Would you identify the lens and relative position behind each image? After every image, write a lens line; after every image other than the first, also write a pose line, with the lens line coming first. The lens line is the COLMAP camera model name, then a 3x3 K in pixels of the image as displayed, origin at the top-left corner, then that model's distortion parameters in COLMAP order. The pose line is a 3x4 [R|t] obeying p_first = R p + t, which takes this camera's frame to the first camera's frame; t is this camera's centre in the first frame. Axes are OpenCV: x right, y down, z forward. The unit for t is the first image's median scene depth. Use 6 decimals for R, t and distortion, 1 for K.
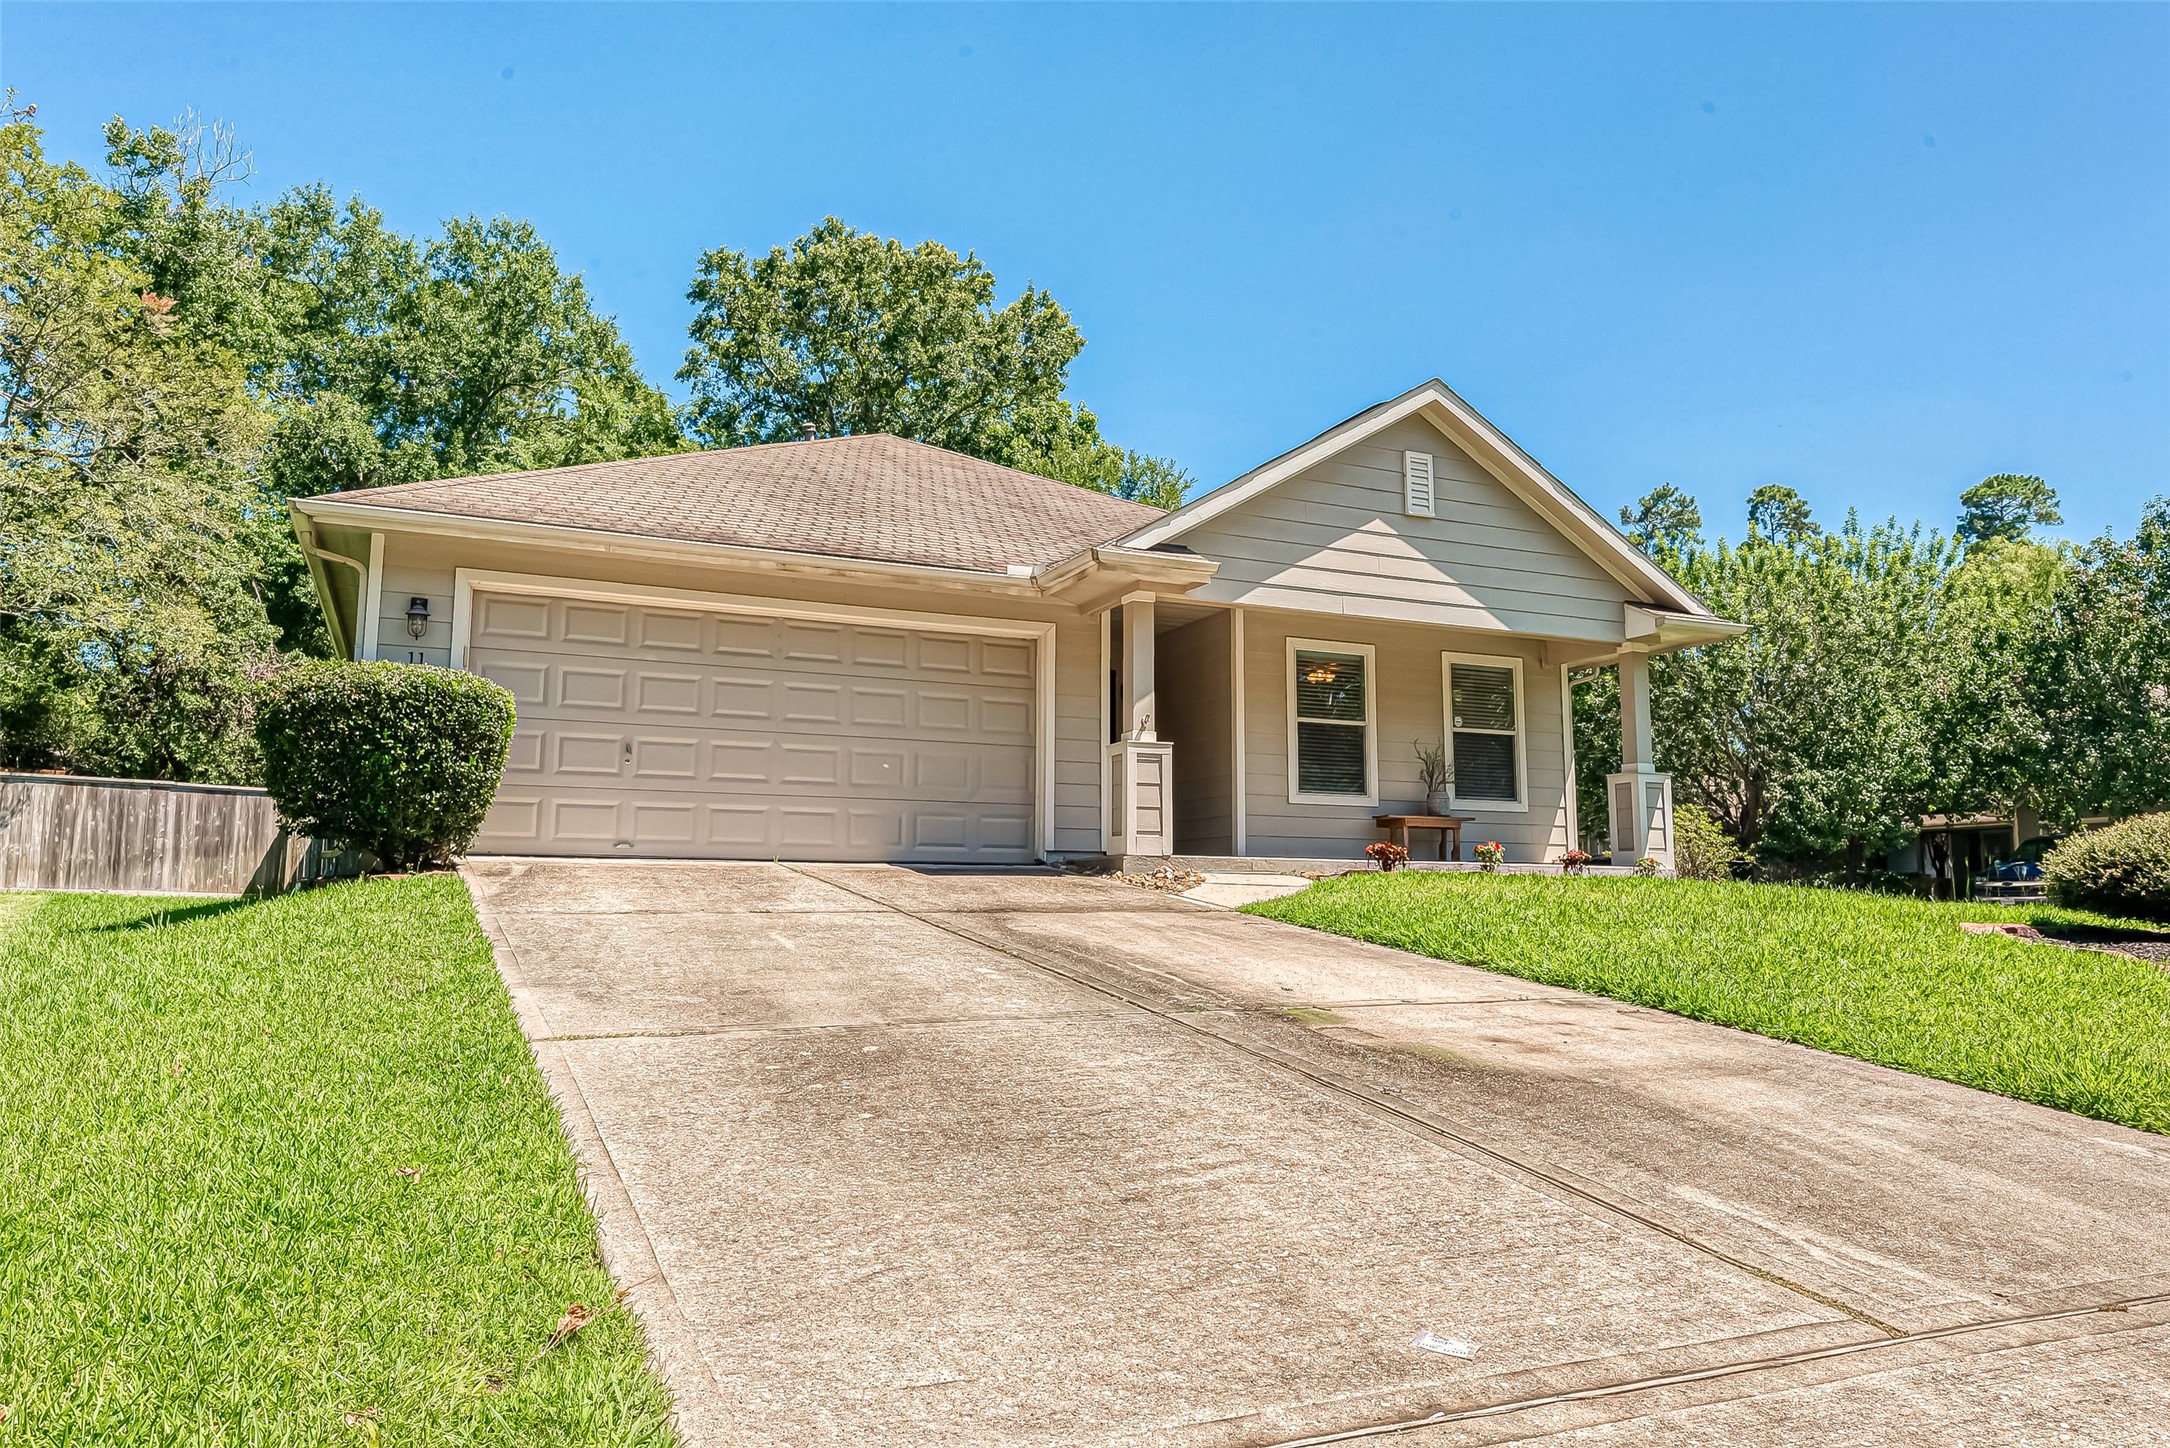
lens RADIAL K [[1512.5, 0, 1113.3], [0, 1512.5, 718.4], [0, 0, 1]] dist [-0.026976, -0.004231]
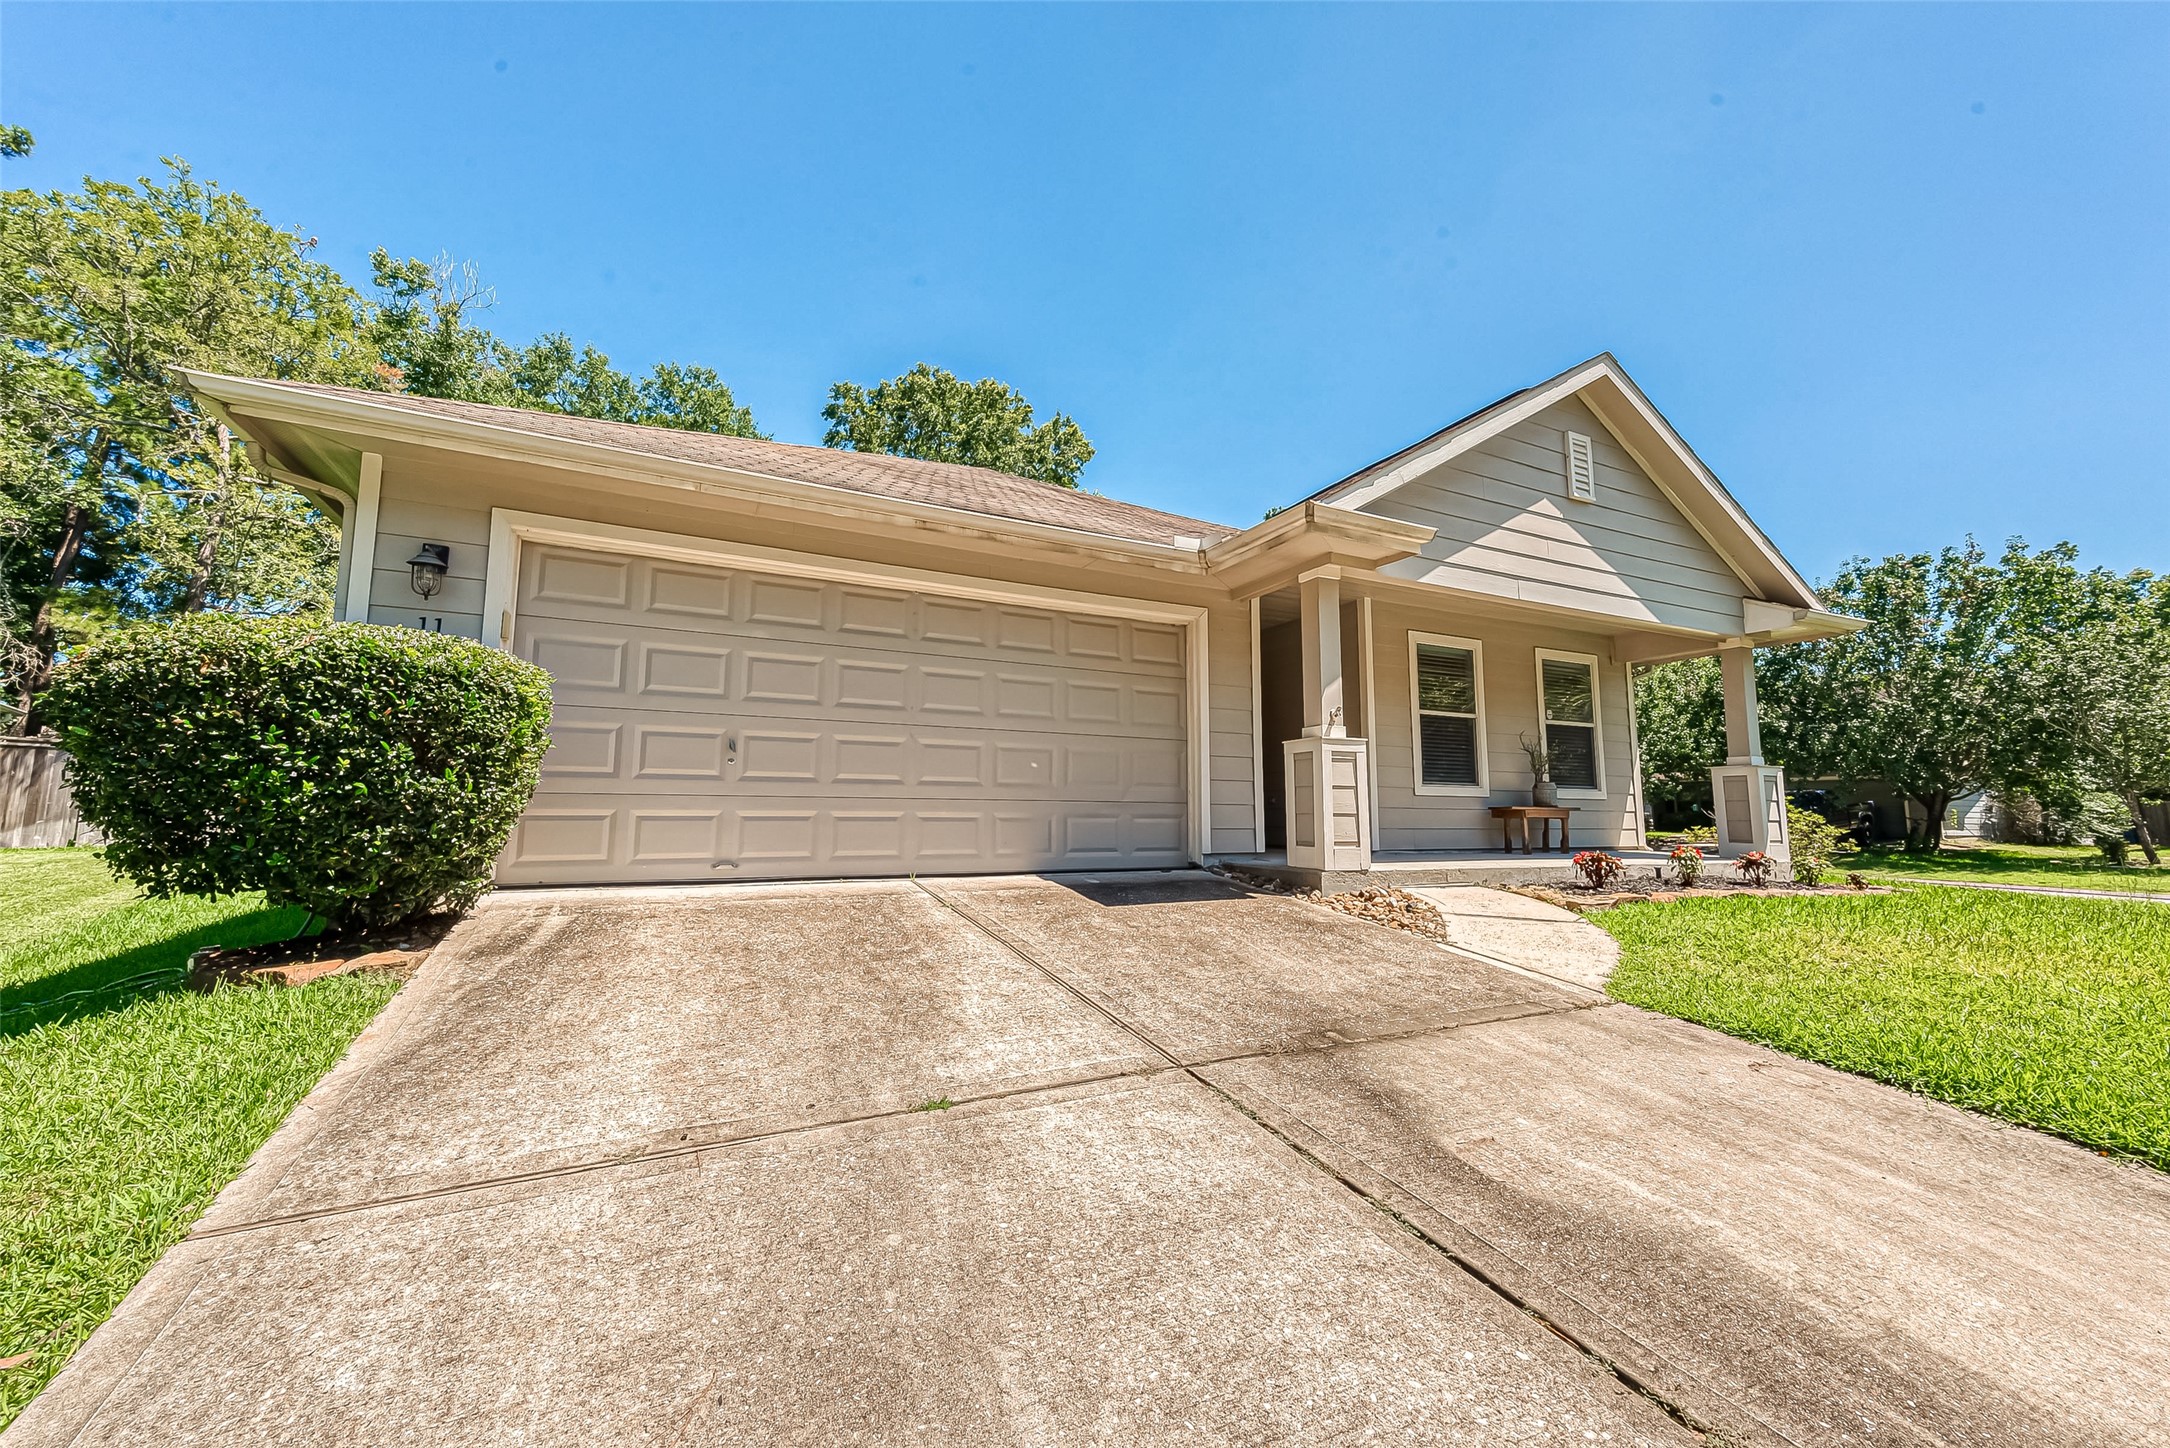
lens RADIAL K [[854.6, 0, 1086.1], [0, 854.6, 720.5], [0, 0, 1]] dist [0.000832, 0.000200]
pose [[0.999790, 0.004433, 0.019988, -0.120506], [-0.004733, 0.999876, 0.015001, -0.001087], [-0.019919, -0.015093, 0.999688, 0.460879]]
